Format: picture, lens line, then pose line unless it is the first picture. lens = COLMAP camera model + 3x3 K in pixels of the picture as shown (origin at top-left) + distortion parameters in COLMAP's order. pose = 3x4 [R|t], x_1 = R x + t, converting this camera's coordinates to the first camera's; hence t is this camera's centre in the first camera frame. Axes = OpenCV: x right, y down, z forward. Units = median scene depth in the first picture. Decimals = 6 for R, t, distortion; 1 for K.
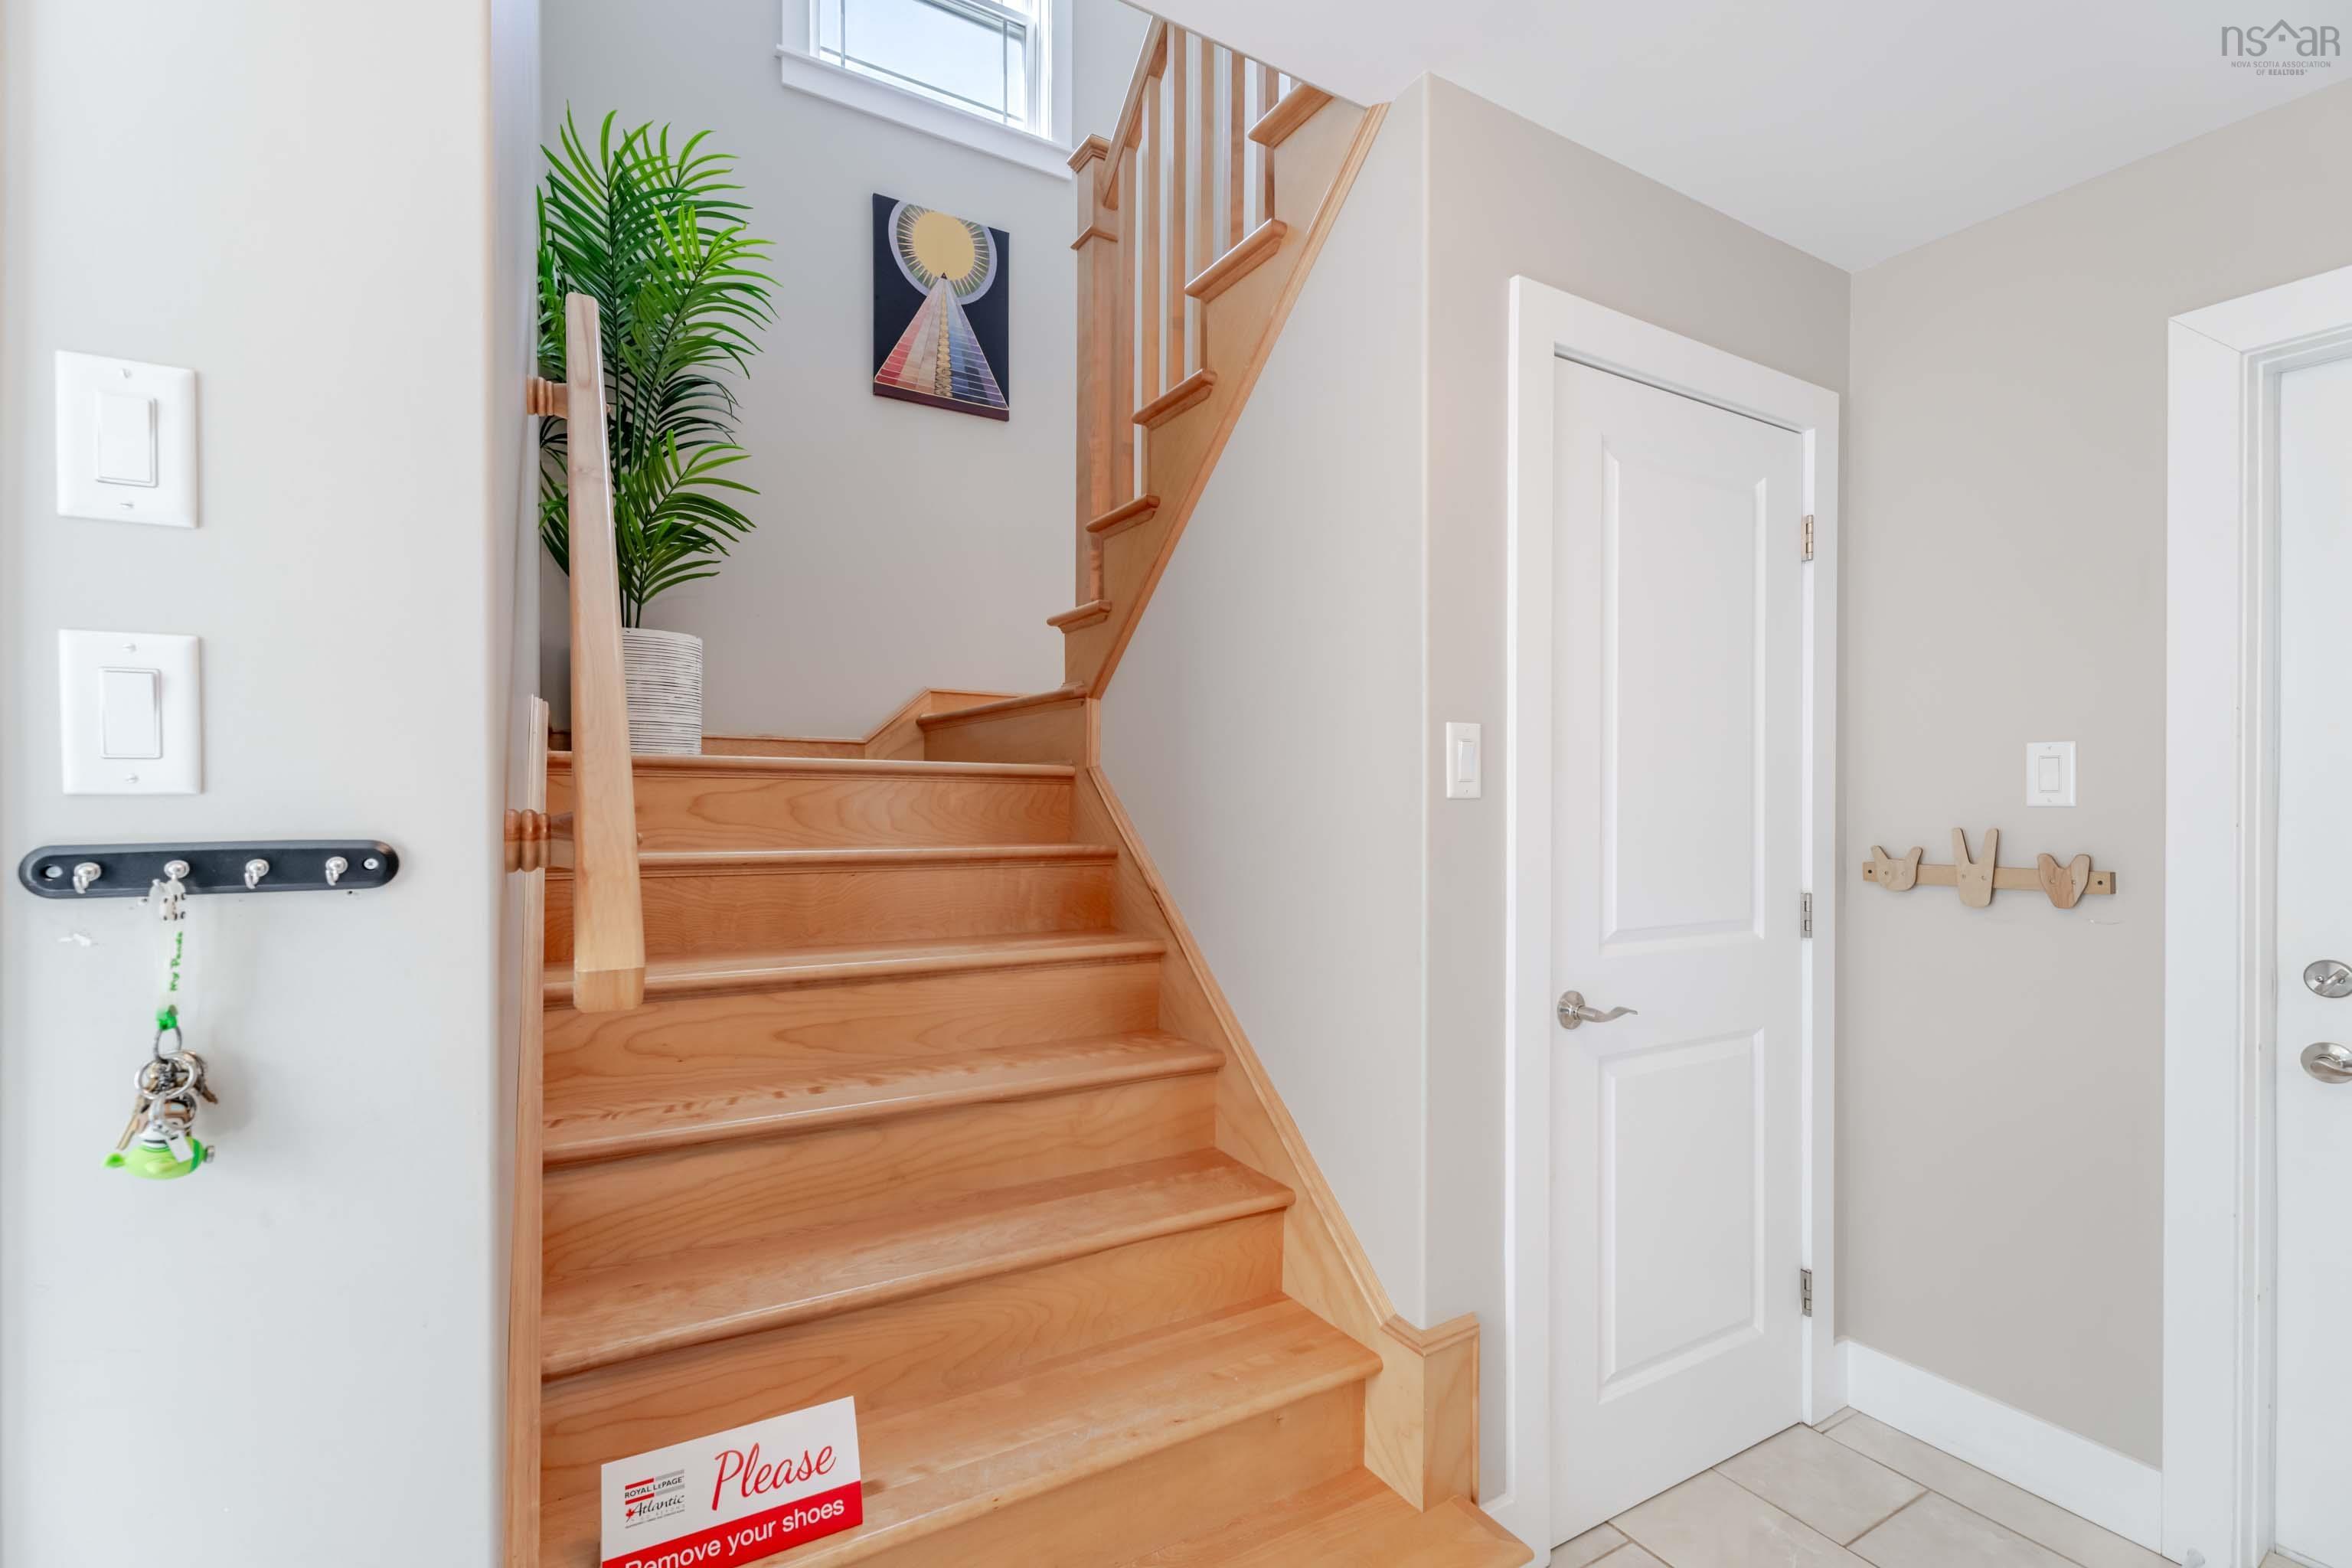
lens RADIAL K [[1053.6, 0, 1176.1], [0, 1053.6, 796.8], [0, 0, 1]] dist [0.002605, 0.001112]
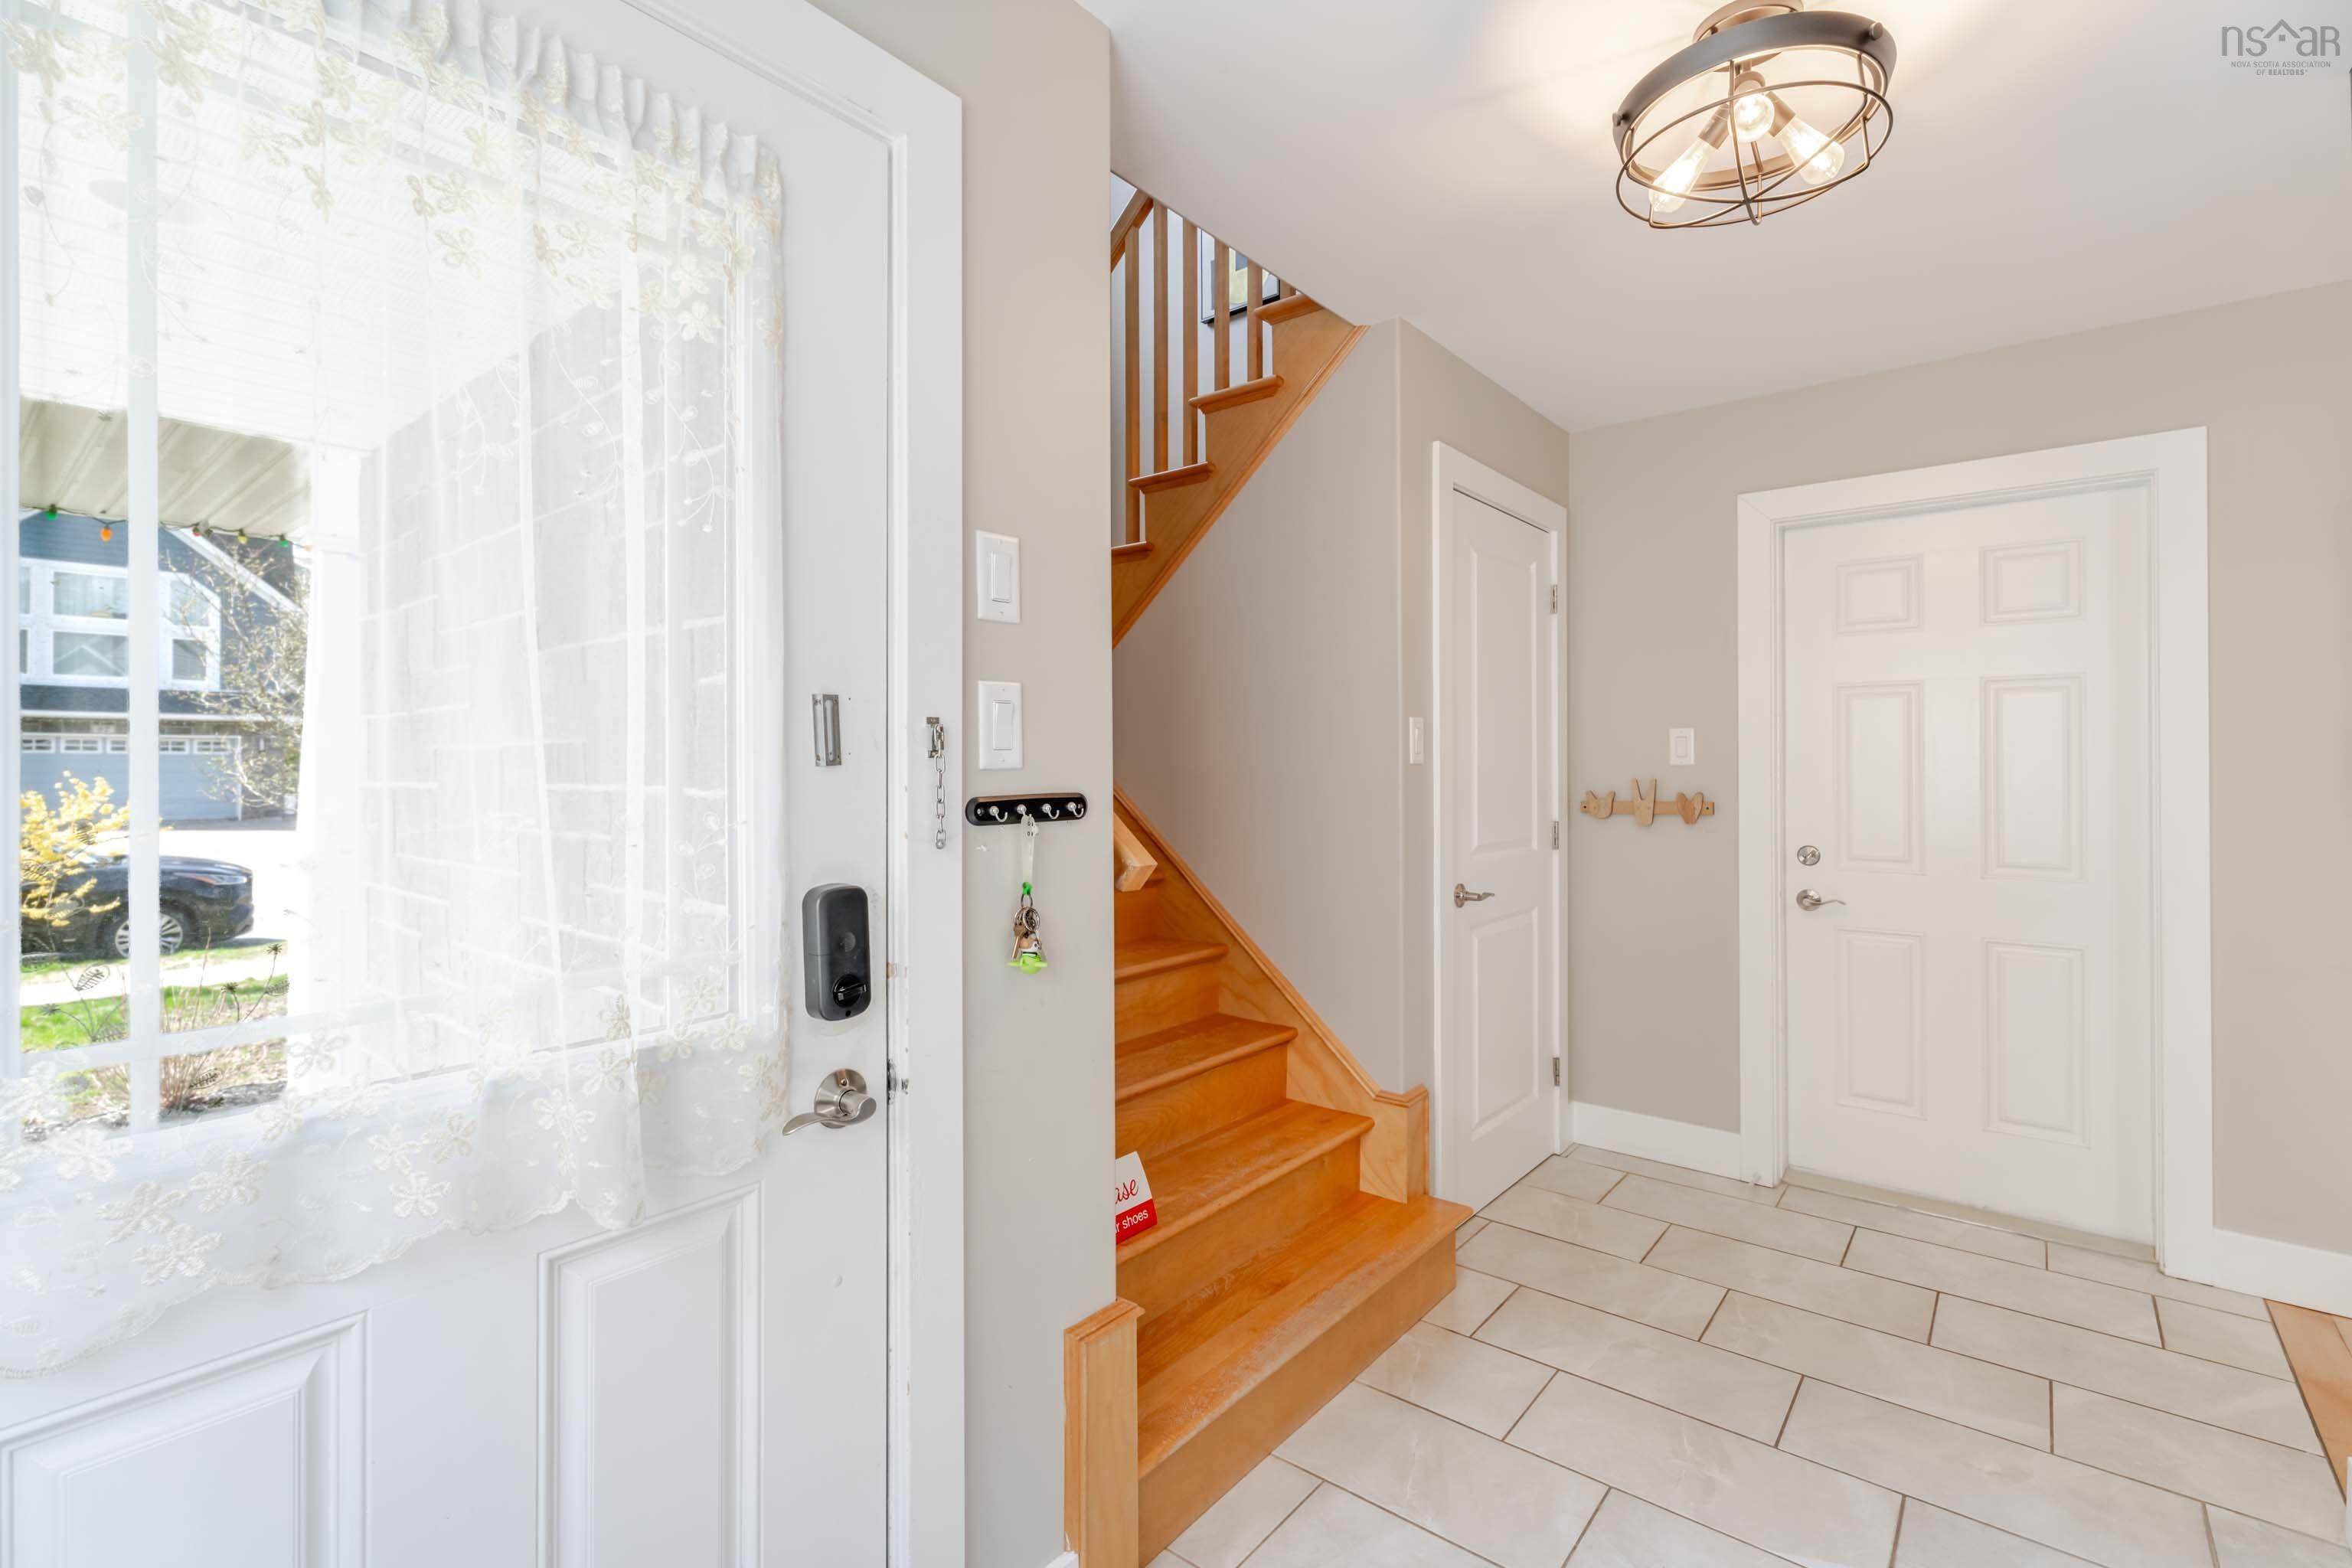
lens RADIAL K [[1053.6, 0, 1170.2], [0, 1053.6, 766.8], [0, 0, 1]] dist [0.002605, 0.001112]
pose [[0.940898, -0.011571, 0.338494, -0.558255], [0.011158, 0.999933, 0.003167, -0.003609], [-0.338507, 0.000797, 0.940963, -0.347163]]
